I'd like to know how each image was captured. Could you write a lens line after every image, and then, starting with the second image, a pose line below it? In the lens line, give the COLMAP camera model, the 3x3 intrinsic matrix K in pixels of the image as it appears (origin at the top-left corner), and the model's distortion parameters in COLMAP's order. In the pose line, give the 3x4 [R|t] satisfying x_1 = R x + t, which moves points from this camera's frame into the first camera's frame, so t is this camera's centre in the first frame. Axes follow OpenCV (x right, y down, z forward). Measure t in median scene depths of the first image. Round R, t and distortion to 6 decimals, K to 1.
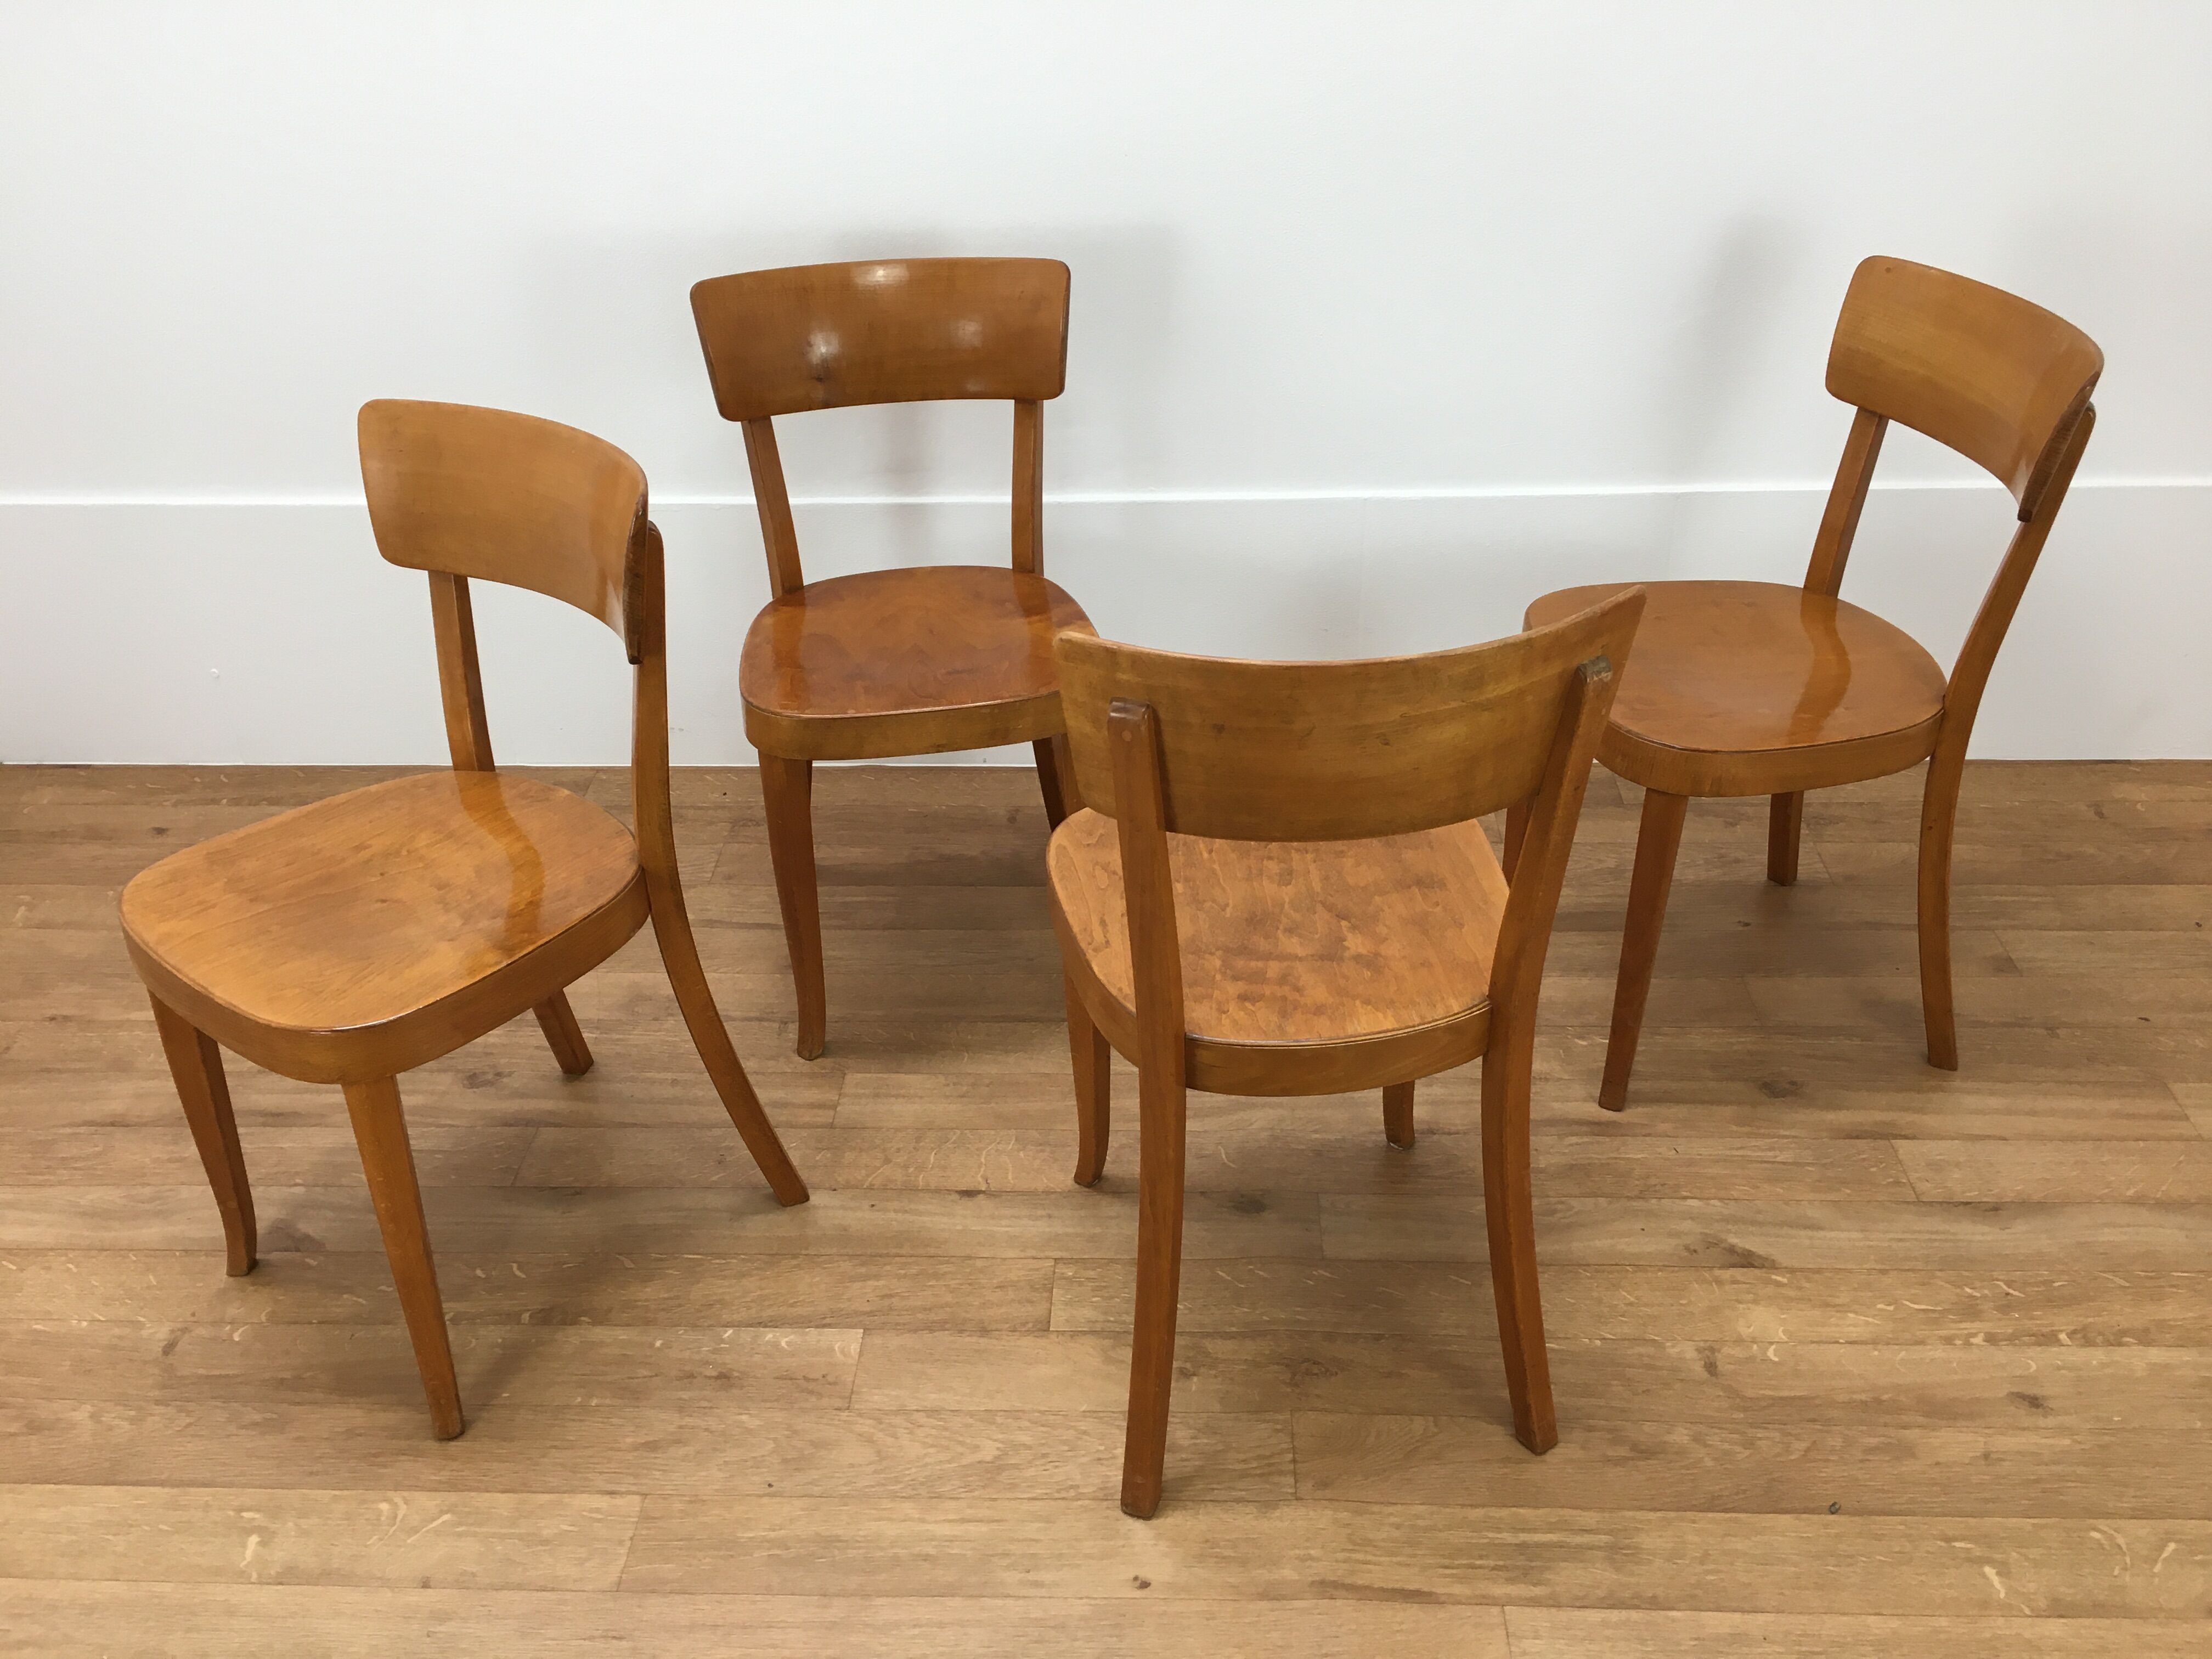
lens RADIAL K [[1894.5, 0, 1097.6], [0, 1894.5, 828.9], [0, 0, 1]] dist [0.075089, -0.120212]
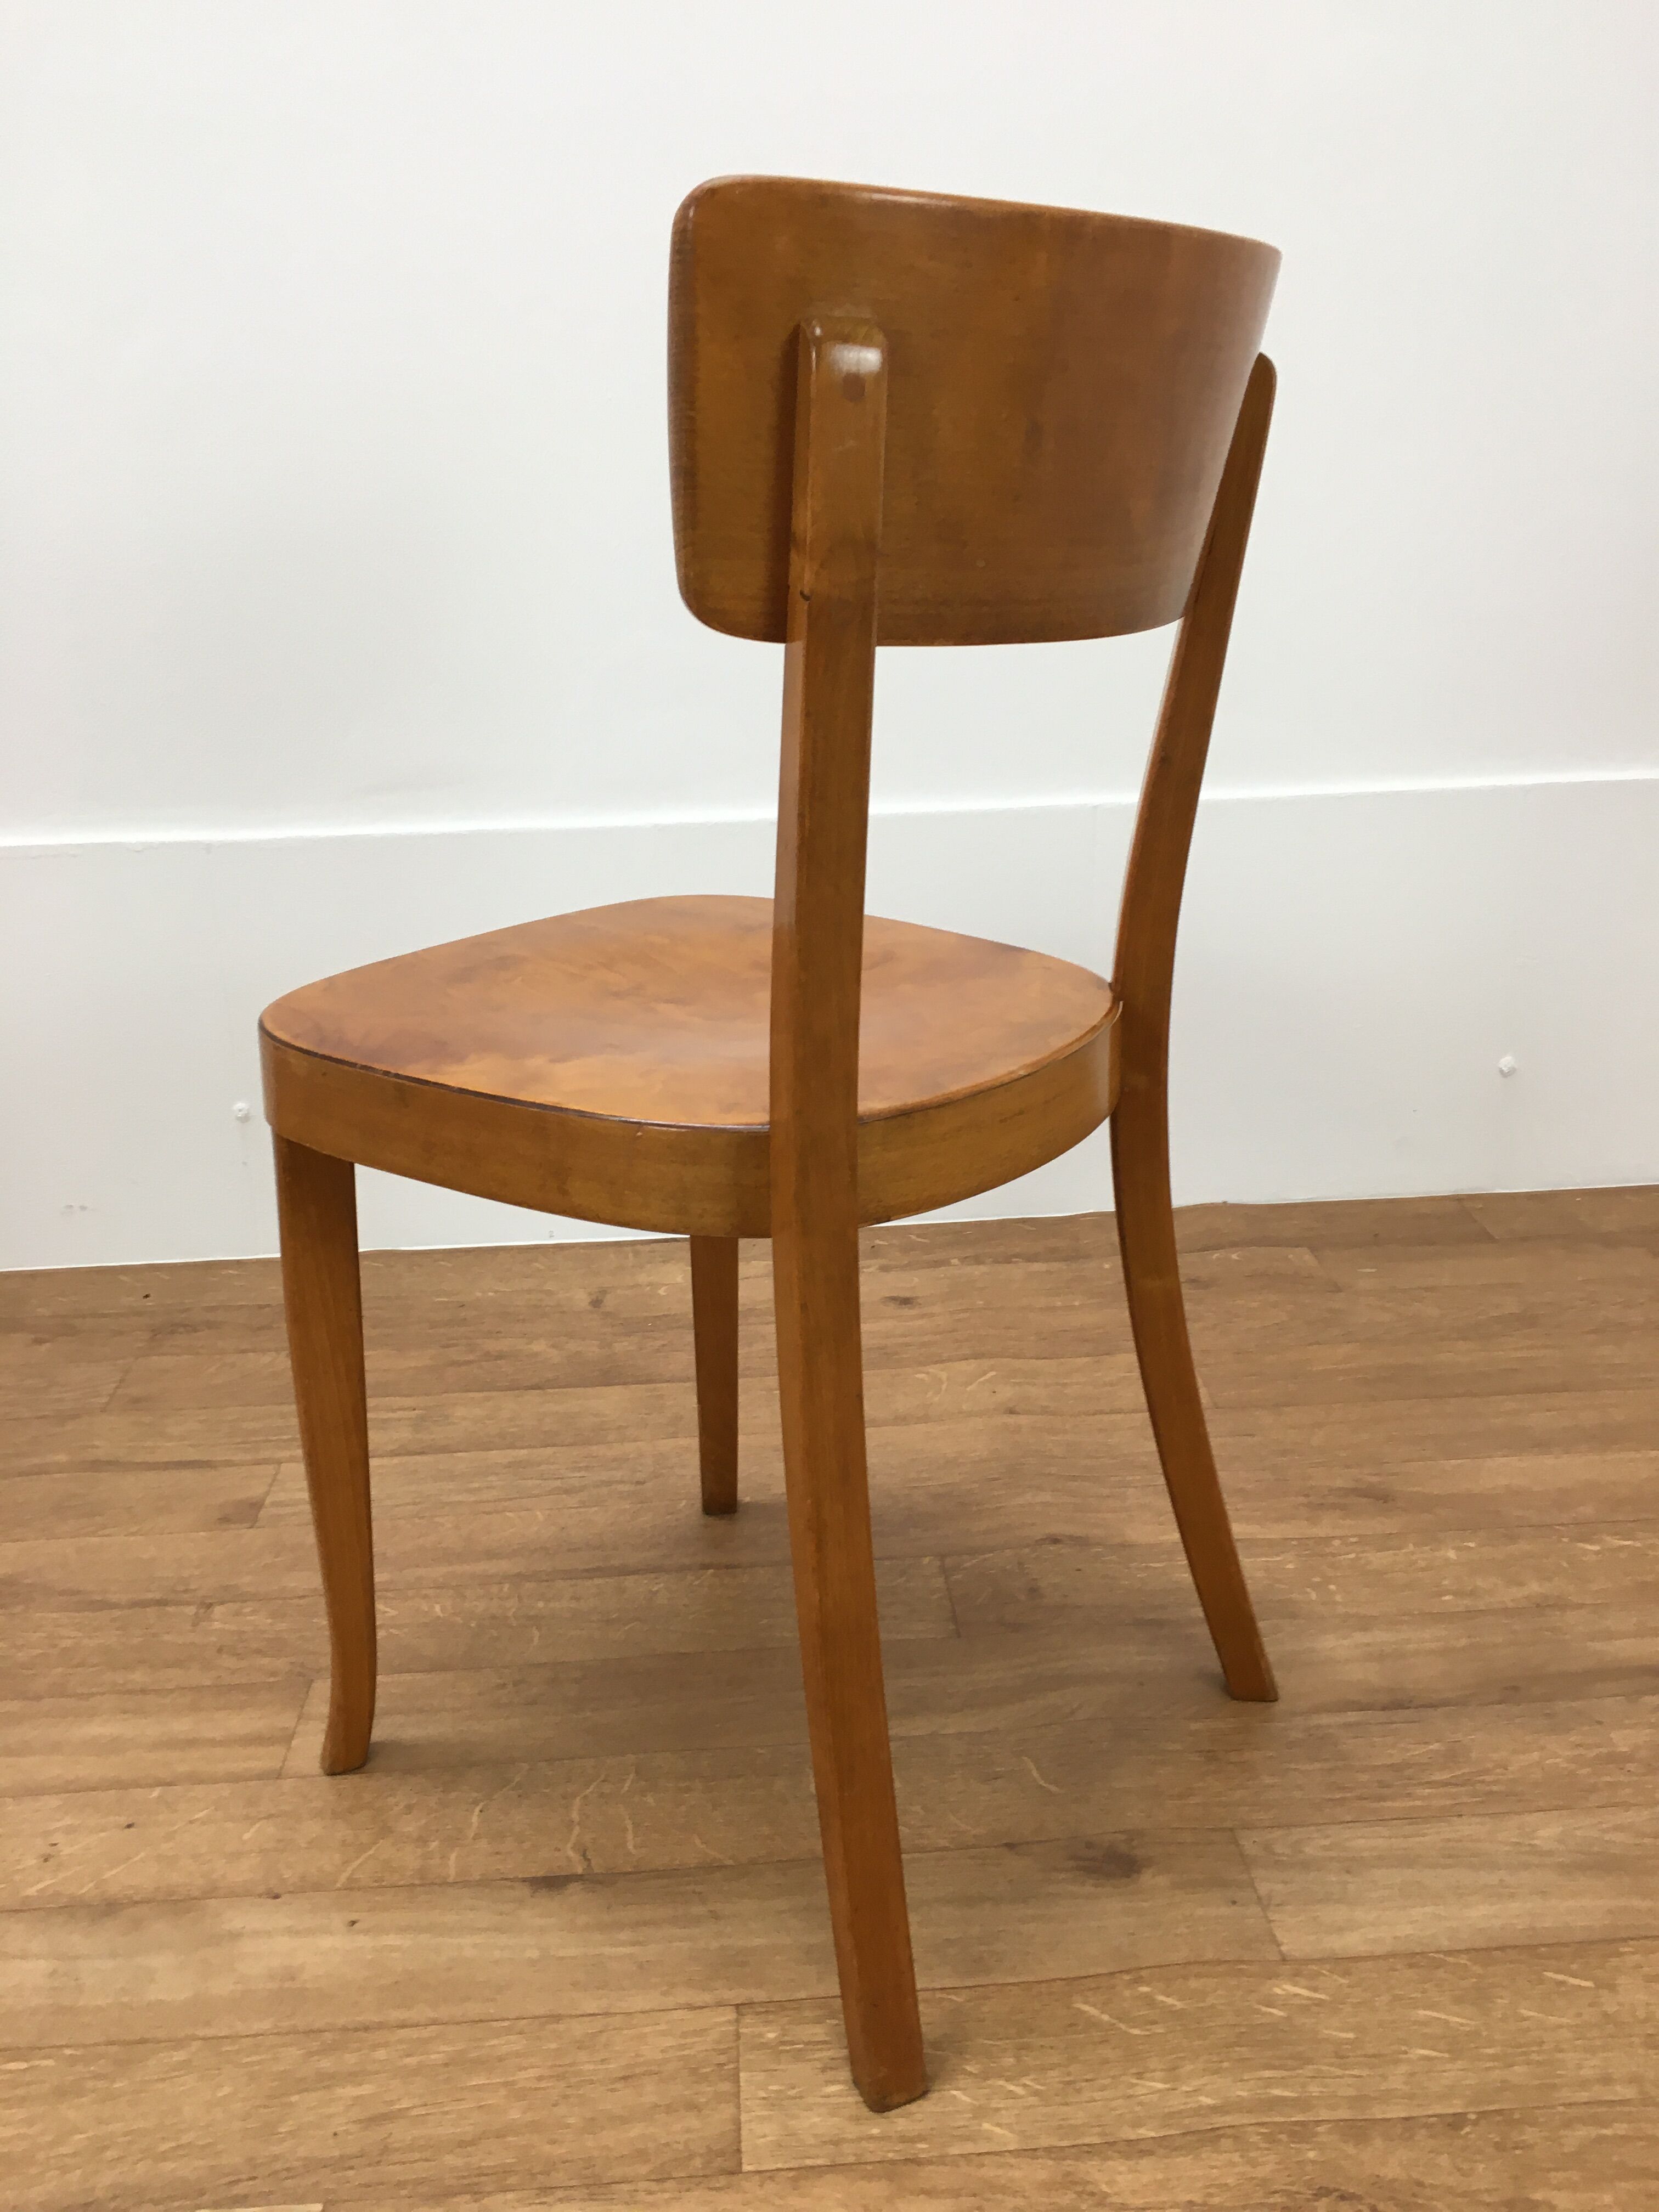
lens RADIAL K [[1894.5, 0, 819.3], [0, 1894.5, 1073.0], [0, 0, 1]] dist [0.075089, -0.120212]
pose [[0.994747, -0.033168, 0.096839, -0.042840], [0.057051, 0.965133, -0.255467, 0.131118], [-0.084989, 0.259650, 0.961956, 0.500290]]
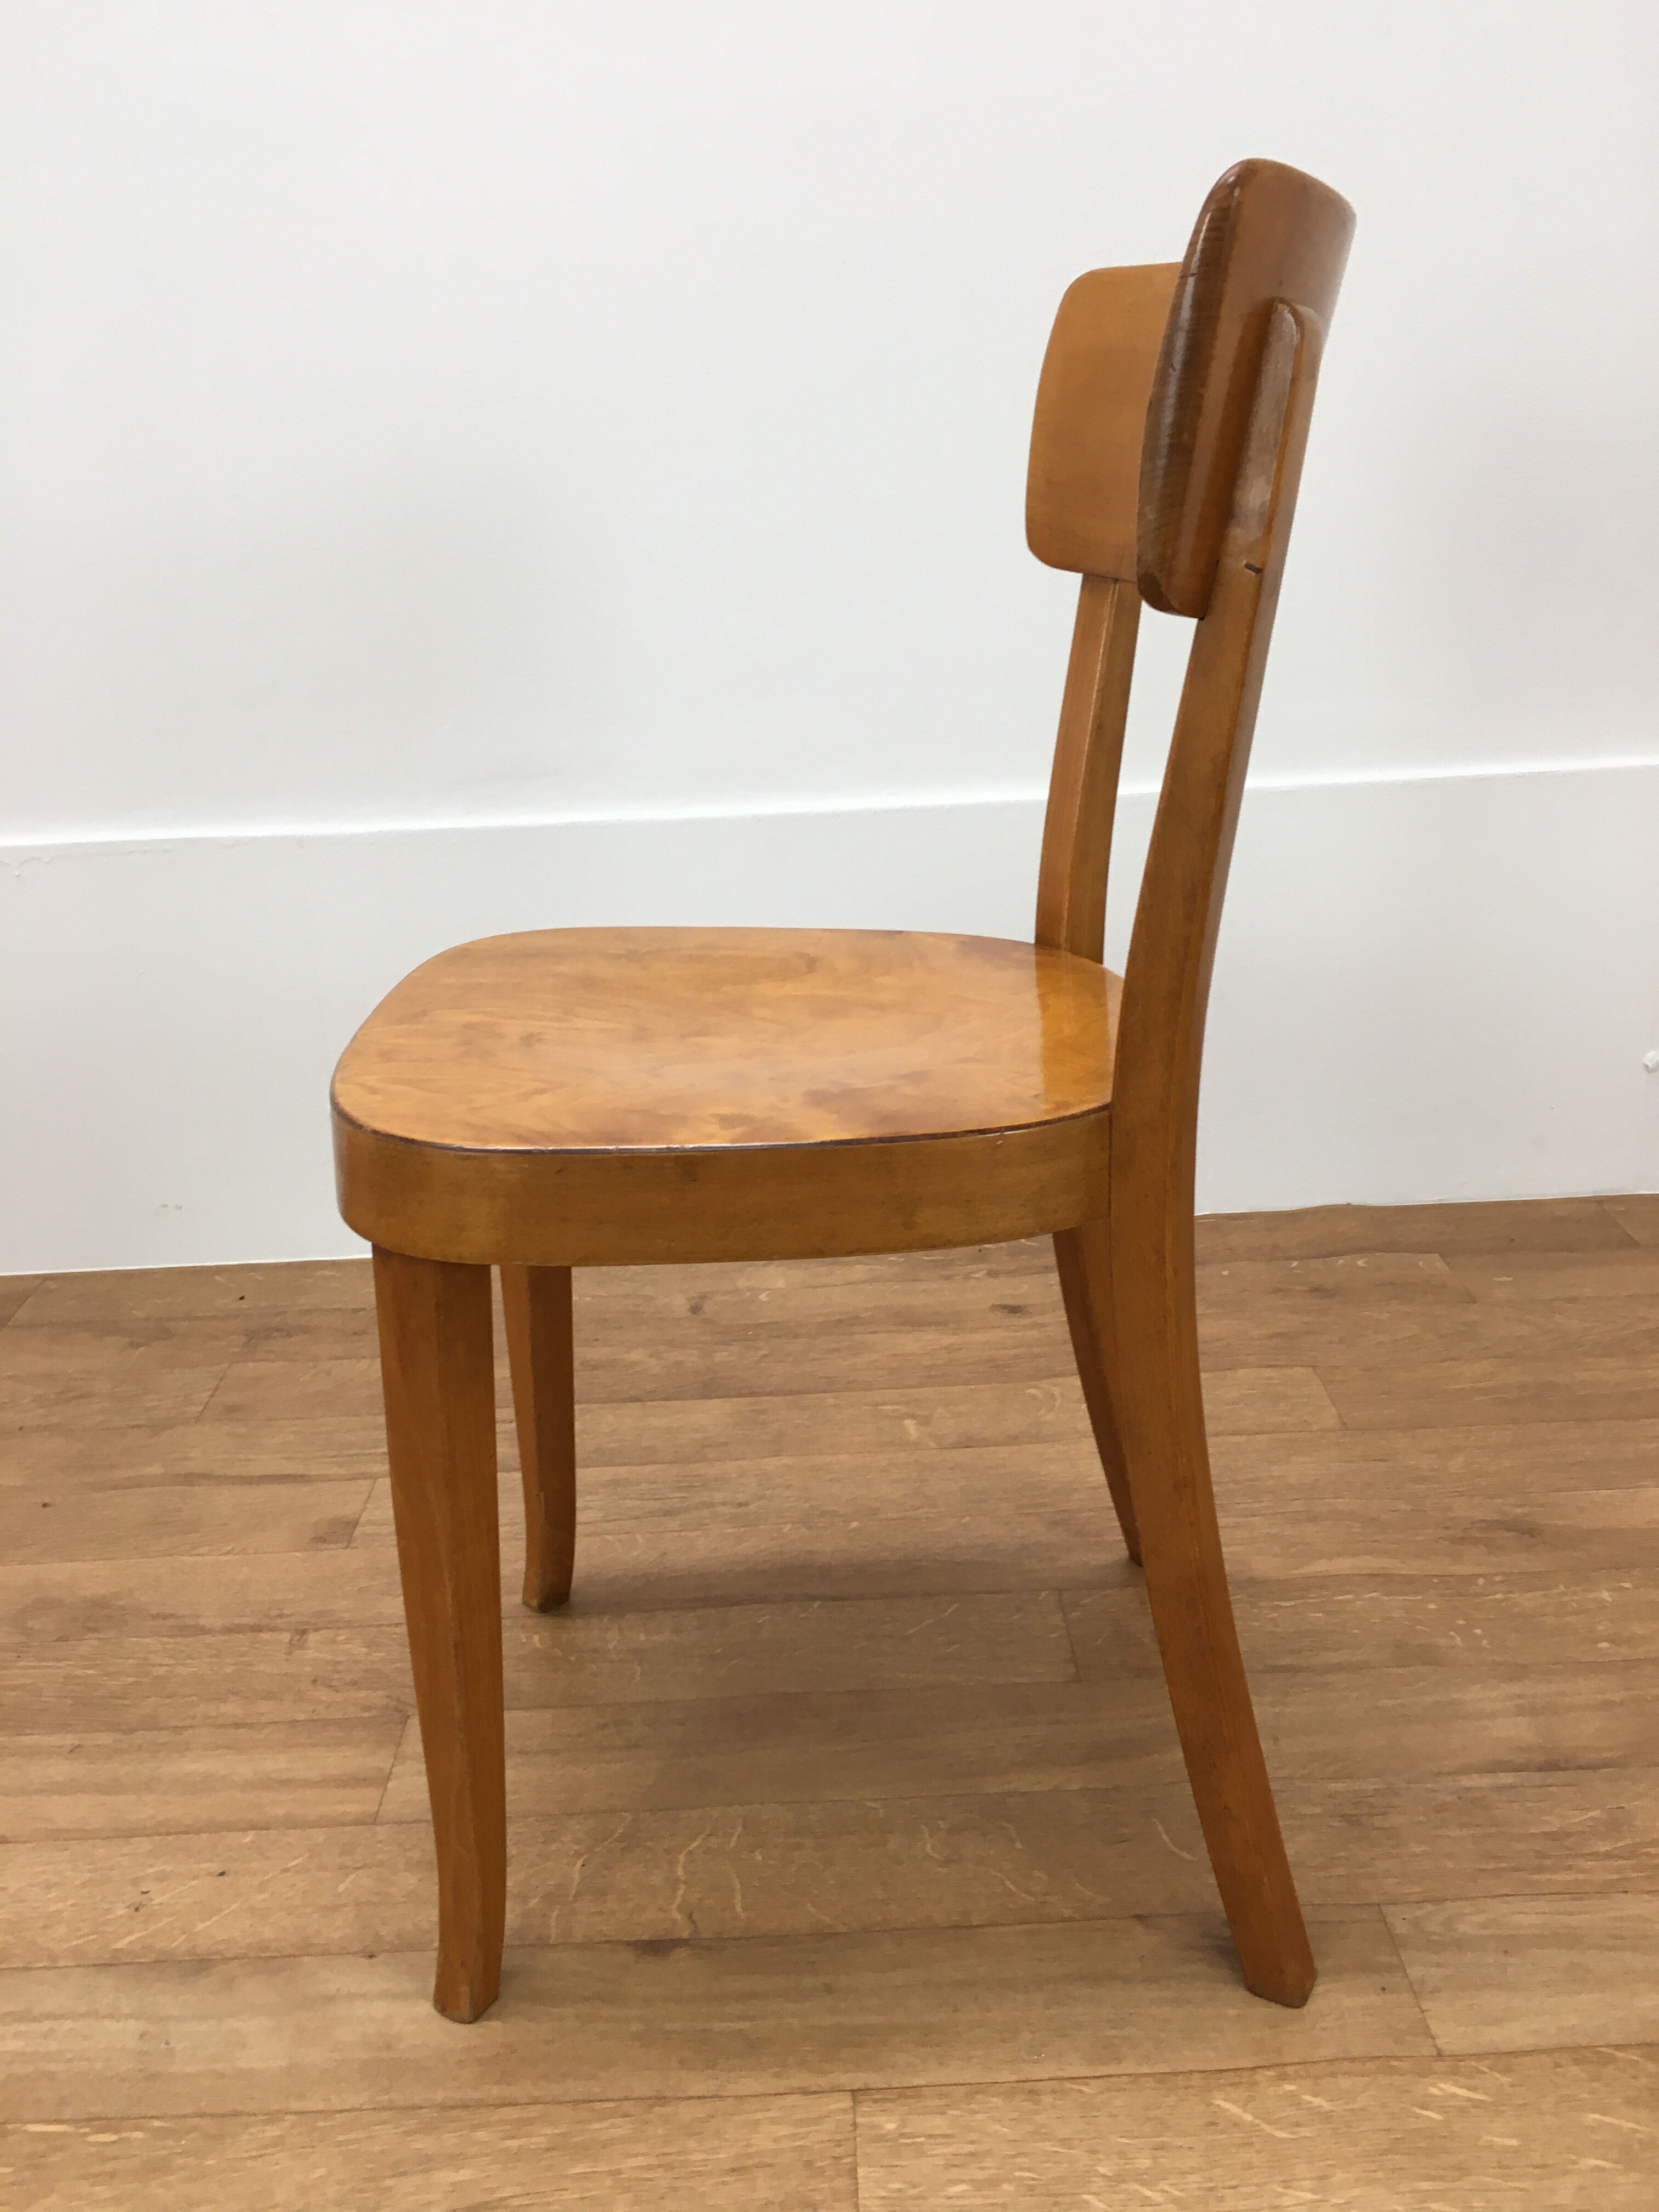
lens RADIAL K [[1894.5, 0, 818.1], [0, 1894.5, 1073.1], [0, 0, 1]] dist [0.075089, -0.120212]
pose [[0.998204, -0.035736, 0.048083, -0.046381], [0.046266, 0.969730, -0.239756, 0.106029], [-0.038060, 0.241550, 0.969642, 0.528332]]
